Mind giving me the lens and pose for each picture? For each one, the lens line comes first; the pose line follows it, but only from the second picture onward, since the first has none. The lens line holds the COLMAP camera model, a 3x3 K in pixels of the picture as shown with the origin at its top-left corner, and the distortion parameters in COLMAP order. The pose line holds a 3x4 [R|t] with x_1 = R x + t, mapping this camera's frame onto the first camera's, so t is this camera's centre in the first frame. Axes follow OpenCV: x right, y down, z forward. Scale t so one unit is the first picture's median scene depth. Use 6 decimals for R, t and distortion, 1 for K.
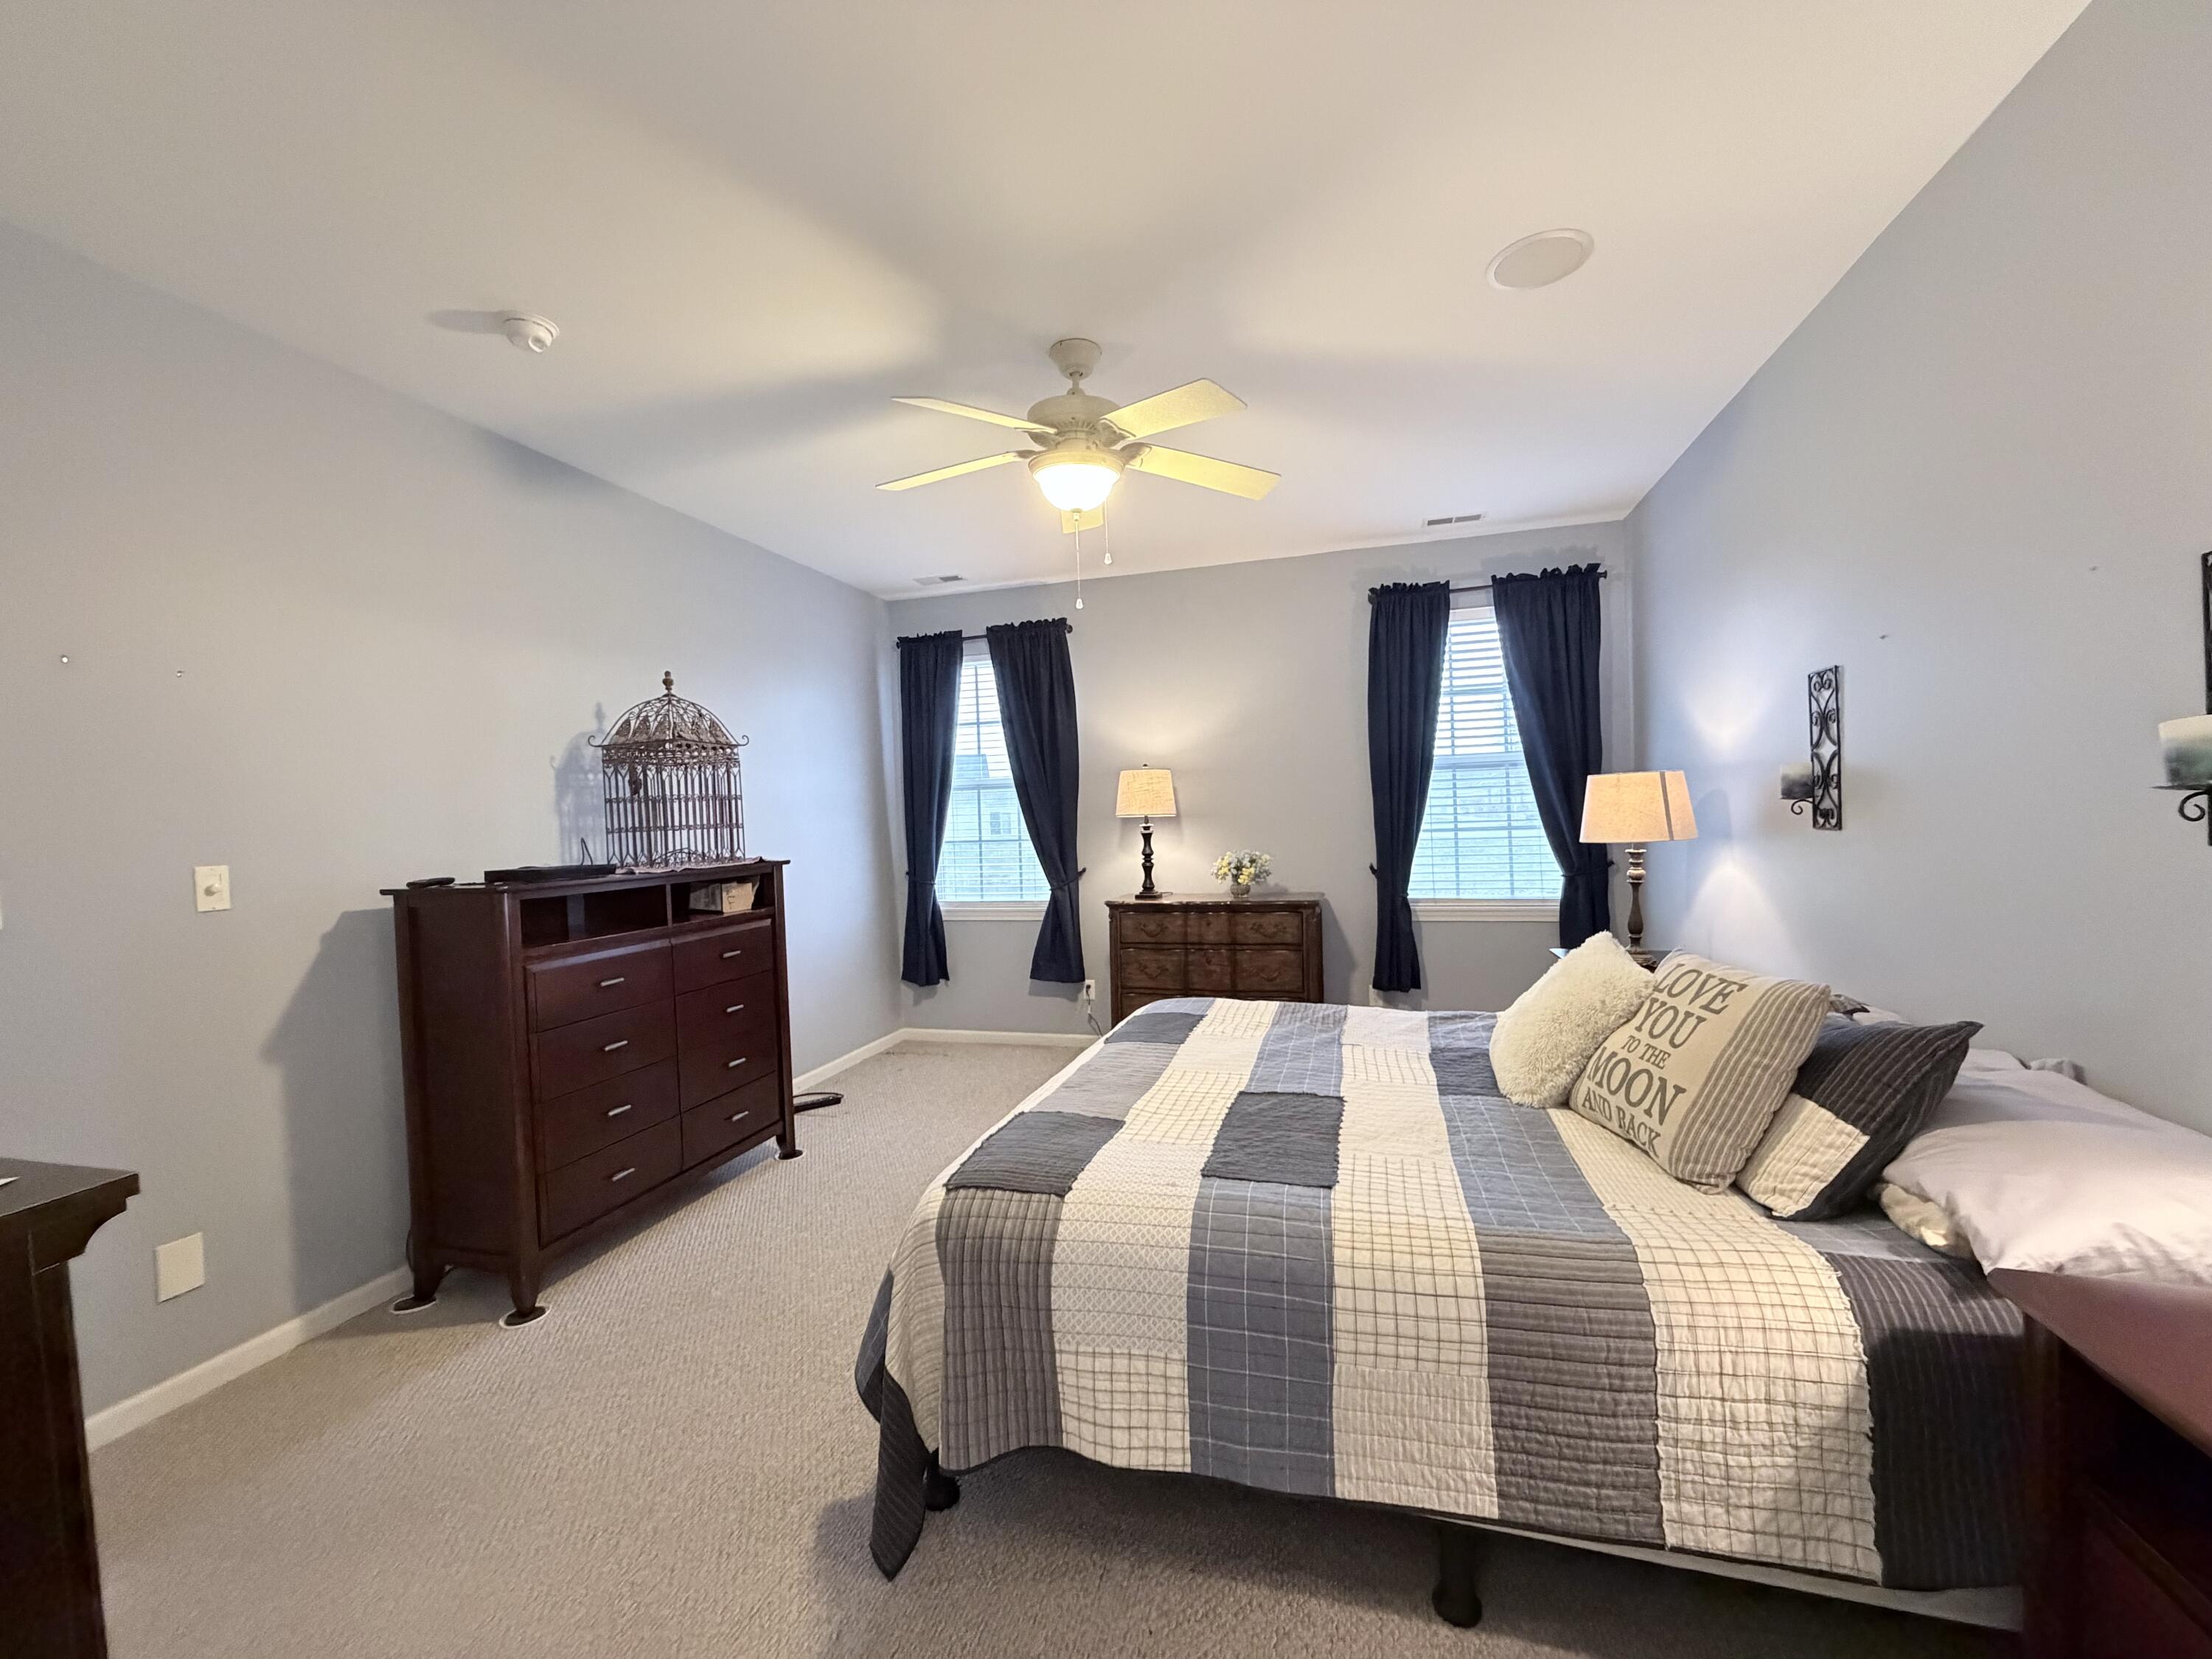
lens RADIAL K [[880.7, 0, 1103.5], [0, 880.7, 834.7], [0, 0, 1]] dist [0.000417, 0.000107]
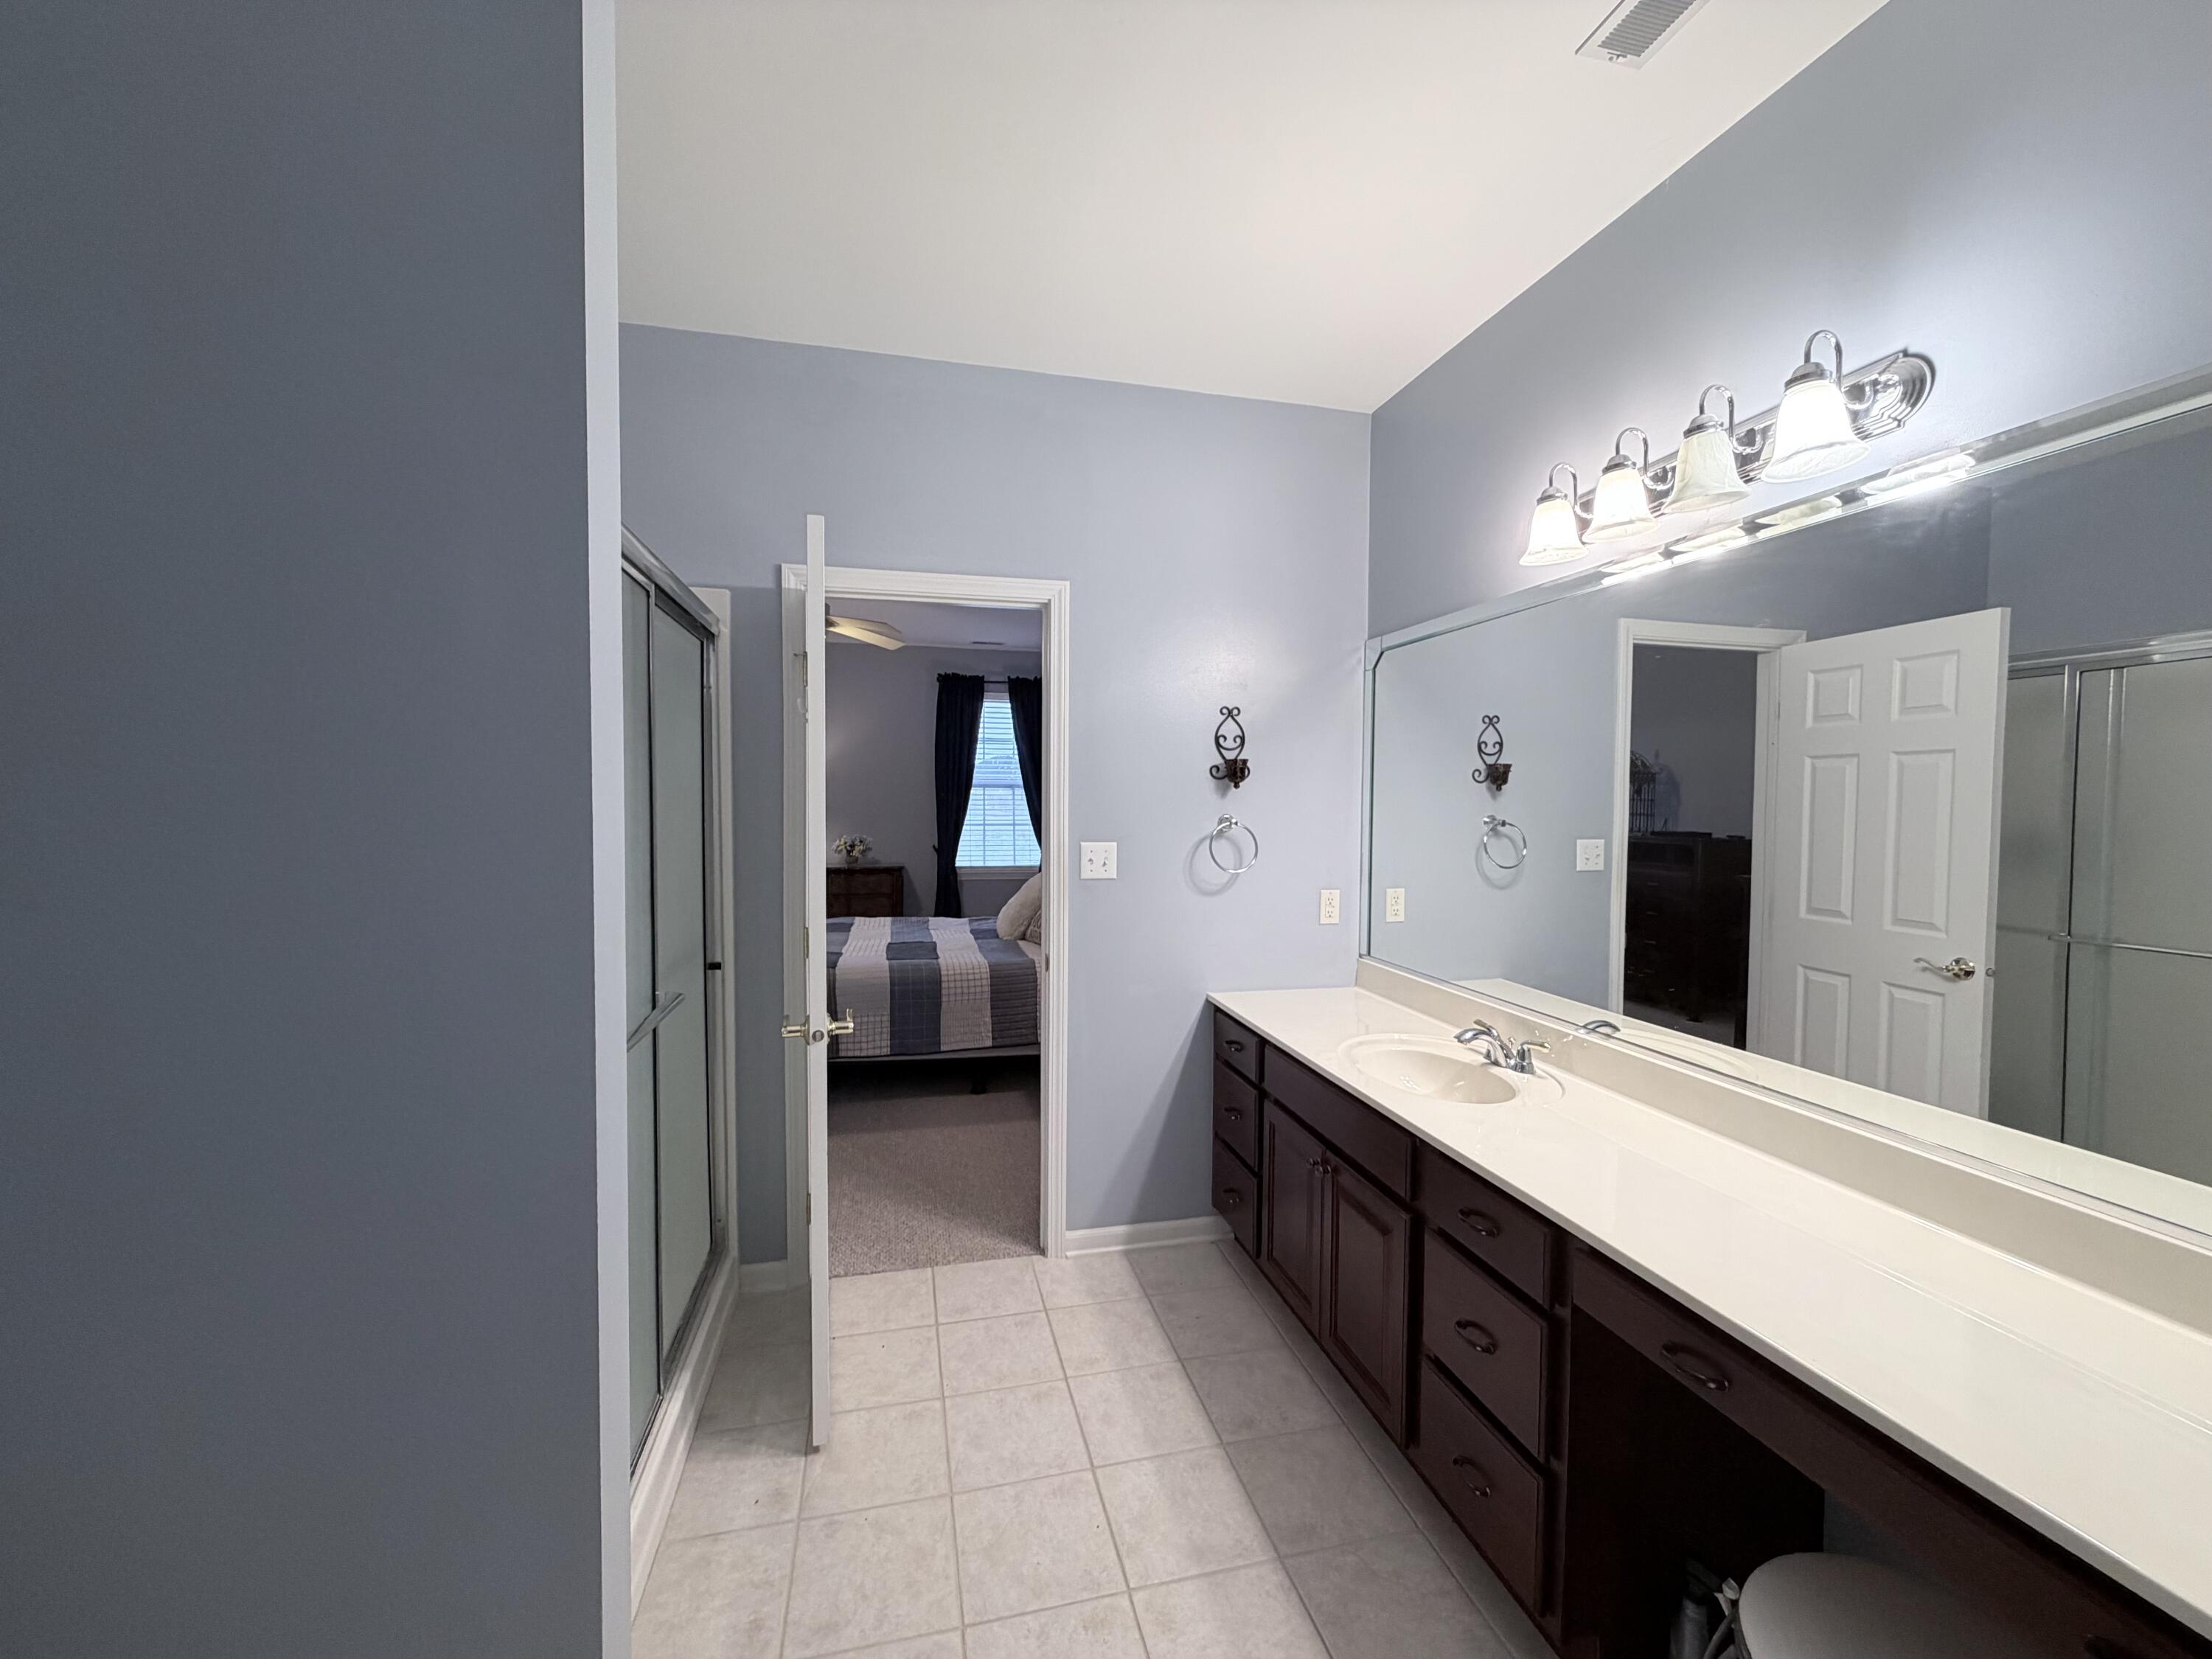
lens RADIAL K [[880.7, 0, 1103.5], [0, 880.7, 834.7], [0, 0, 1]] dist [0.000417, 0.000107]
pose [[0.869362, 0.020208, 0.493762, -0.236882], [-0.025225, 0.999676, 0.003499, 0.001565], [-0.493531, -0.015497, 0.869590, -0.587170]]
